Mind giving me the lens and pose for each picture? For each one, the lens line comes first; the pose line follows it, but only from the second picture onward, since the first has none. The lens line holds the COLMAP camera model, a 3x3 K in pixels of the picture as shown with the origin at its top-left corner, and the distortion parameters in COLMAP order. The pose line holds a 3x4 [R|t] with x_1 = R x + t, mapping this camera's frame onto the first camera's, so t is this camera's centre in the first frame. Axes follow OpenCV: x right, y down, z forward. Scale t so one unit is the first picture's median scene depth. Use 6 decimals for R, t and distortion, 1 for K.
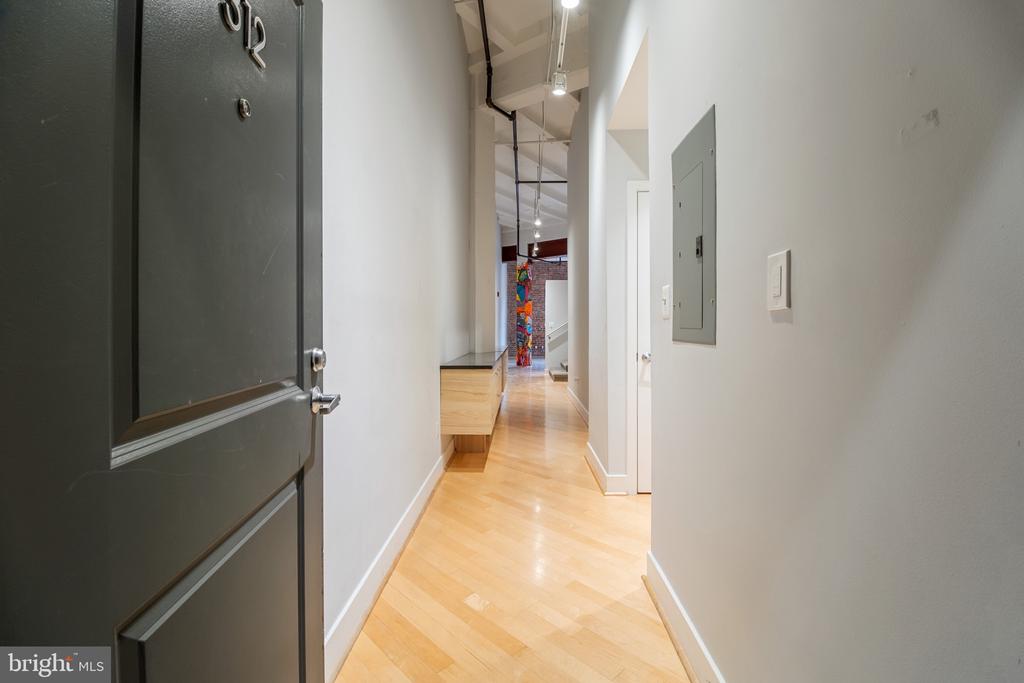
lens RADIAL K [[465.0, 0, 510.7], [0, 465.0, 333.9], [0, 0, 1]] dist [0.019252, -0.021058]
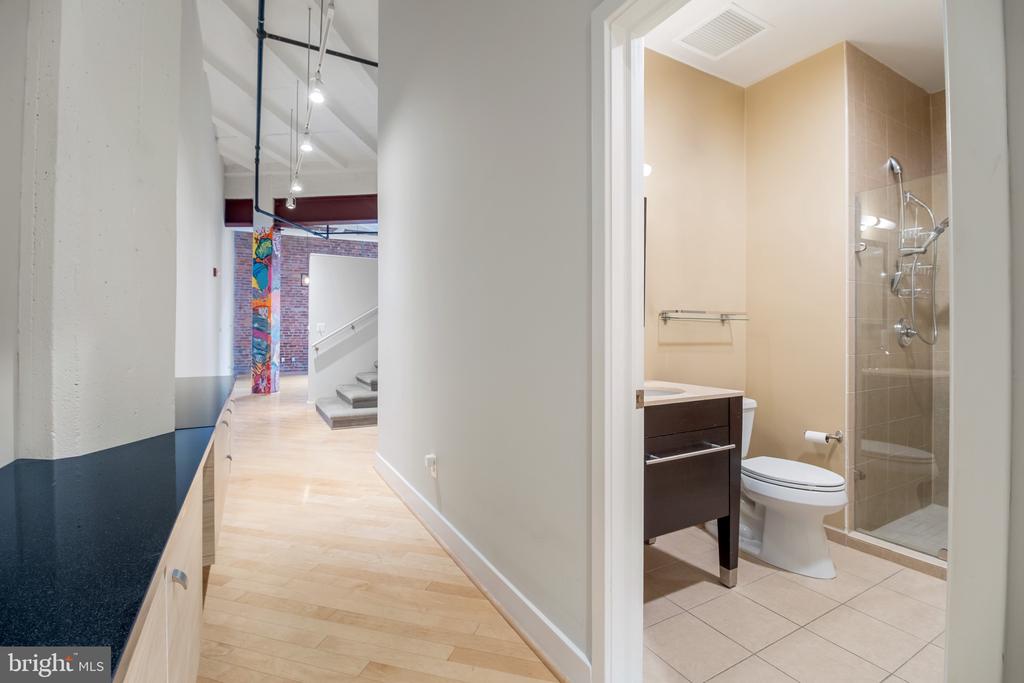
lens RADIAL K [[465.0, 0, 510.7], [0, 465.0, 333.9], [0, 0, 1]] dist [0.019252, -0.021058]
pose [[0.863920, 0.006321, 0.503589, -0.002722], [-0.000572, 0.999933, -0.011569, -0.003604], [-0.503628, 0.009706, 0.863866, 0.294445]]
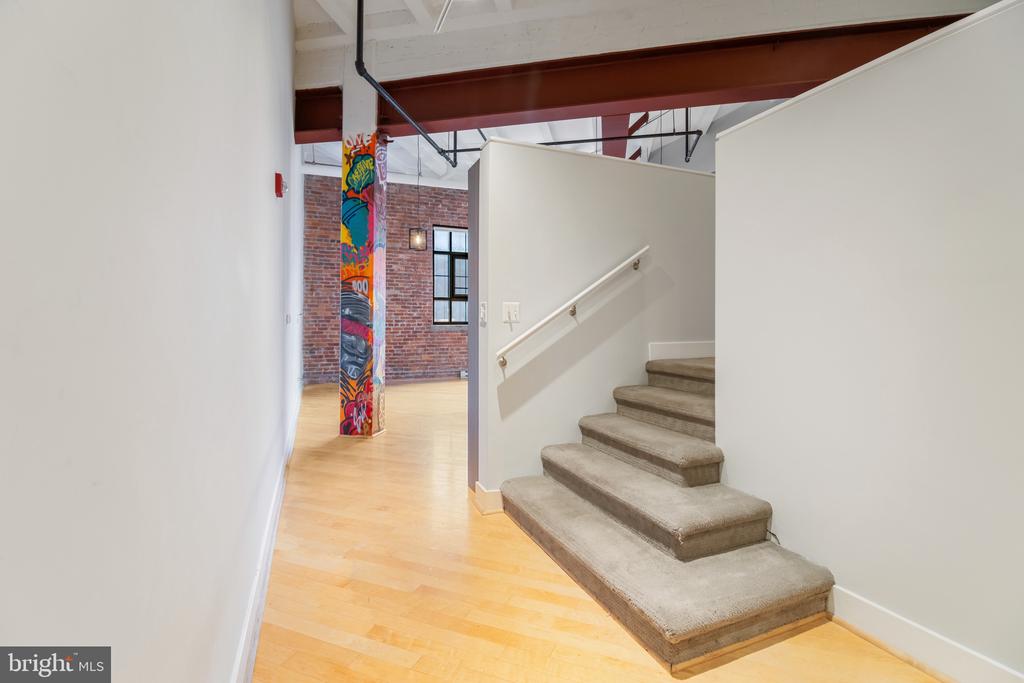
lens RADIAL K [[472.9, 0, 501.0], [0, 472.9, 325.6], [0, 0, 1]] dist [-0.002527, -0.000255]
pose [[0.919423, 0.006042, 0.393224, -0.015806], [-0.001140, 0.999919, -0.012700, -0.007301], [-0.393269, 0.011228, 0.919355, 0.638664]]
